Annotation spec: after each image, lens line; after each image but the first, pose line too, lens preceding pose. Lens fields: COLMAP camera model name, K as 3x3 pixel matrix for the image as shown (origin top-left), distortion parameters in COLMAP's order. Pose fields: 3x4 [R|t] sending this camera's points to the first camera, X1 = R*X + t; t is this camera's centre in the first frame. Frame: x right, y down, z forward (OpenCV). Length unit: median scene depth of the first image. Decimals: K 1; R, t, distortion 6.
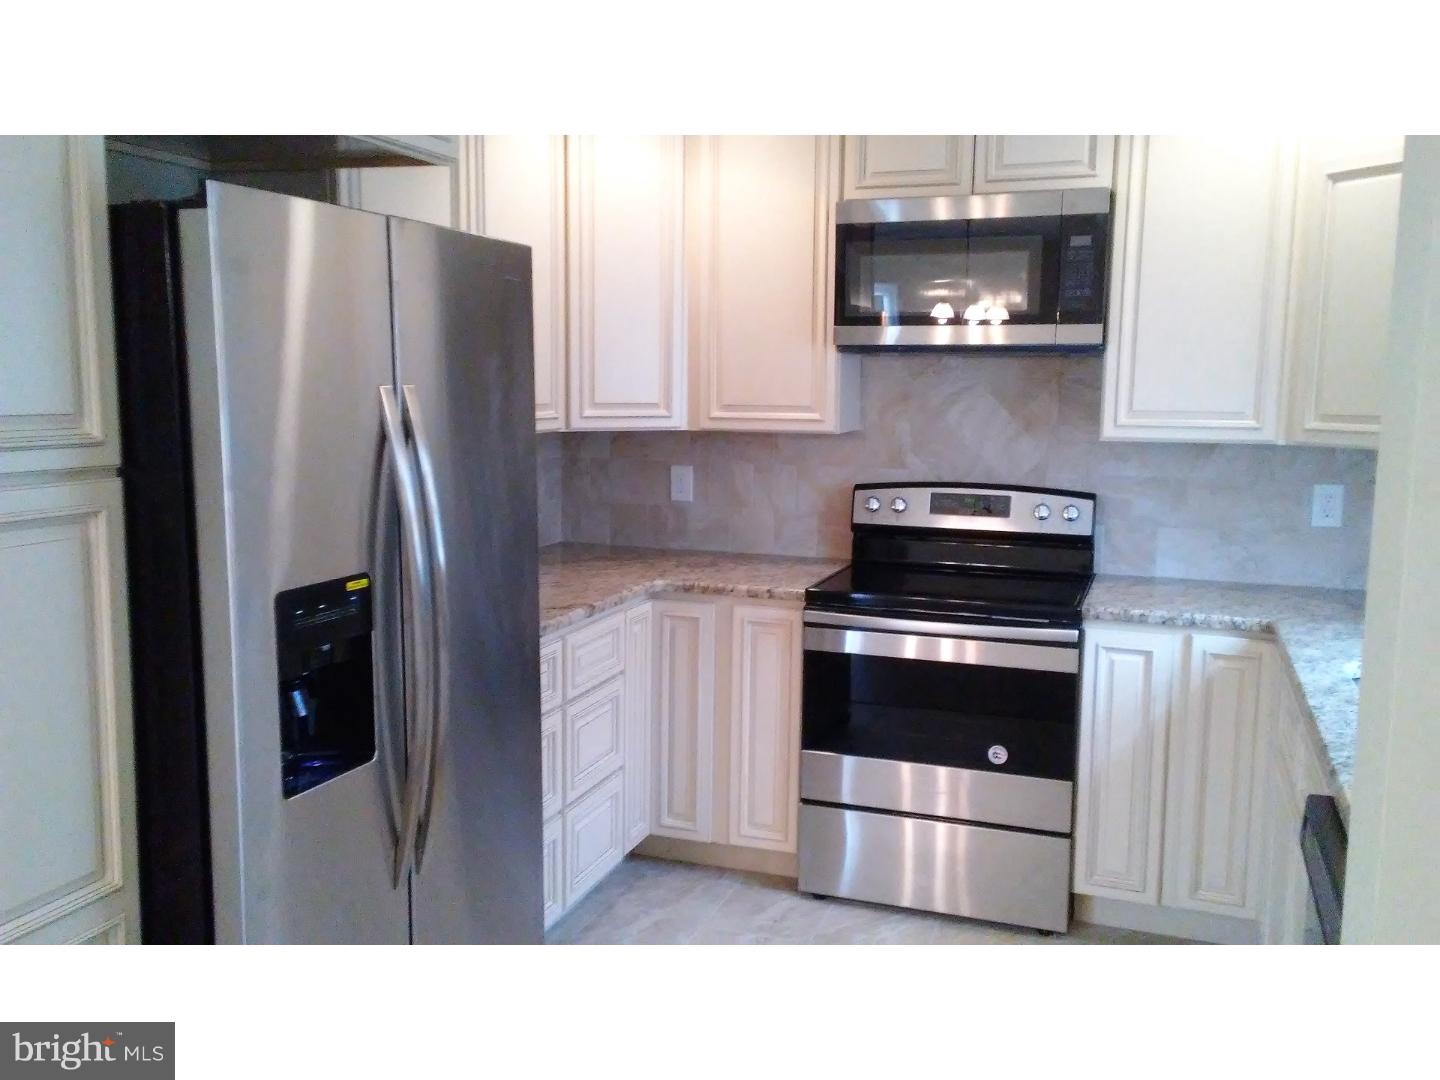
lens RADIAL K [[1273.6, 0, 716.3], [0, 1273.6, 539.2], [0, 0, 1]] dist [0.077971, -0.017161]
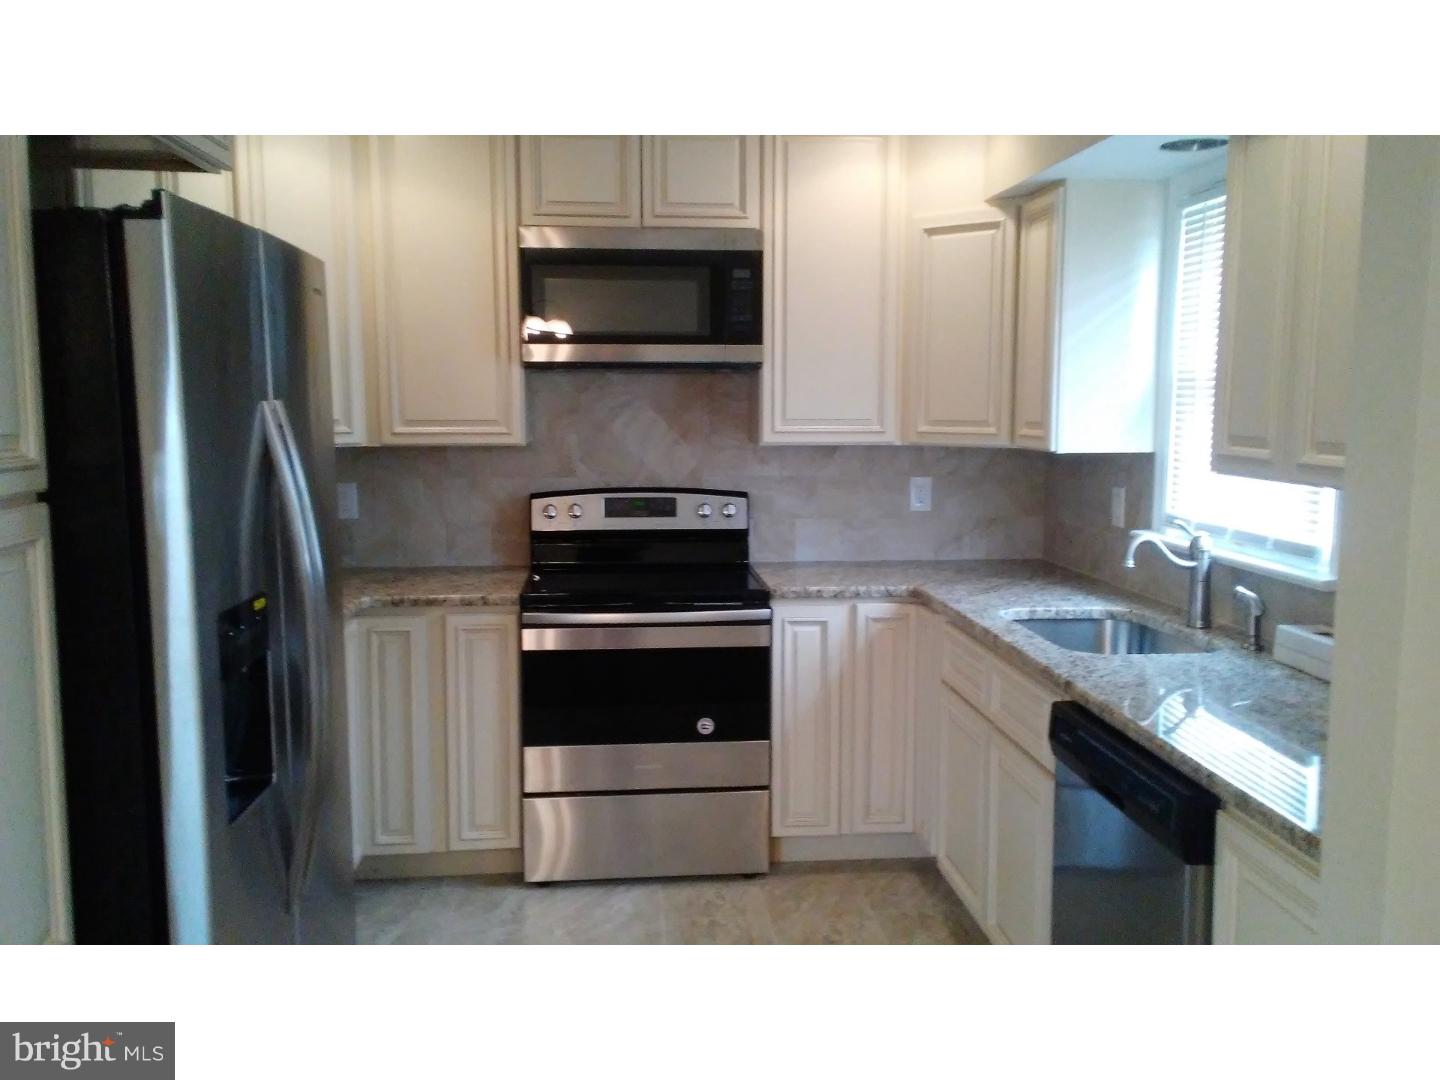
lens RADIAL K [[1273.6, 0, 726.2], [0, 1273.6, 539.8], [0, 0, 1]] dist [0.077971, -0.017161]
pose [[0.902141, -0.058122, 0.427508, -0.223308], [0.063564, 0.997977, 0.001544, 0.004213], [-0.426733, 0.025781, 0.904010, -0.024580]]
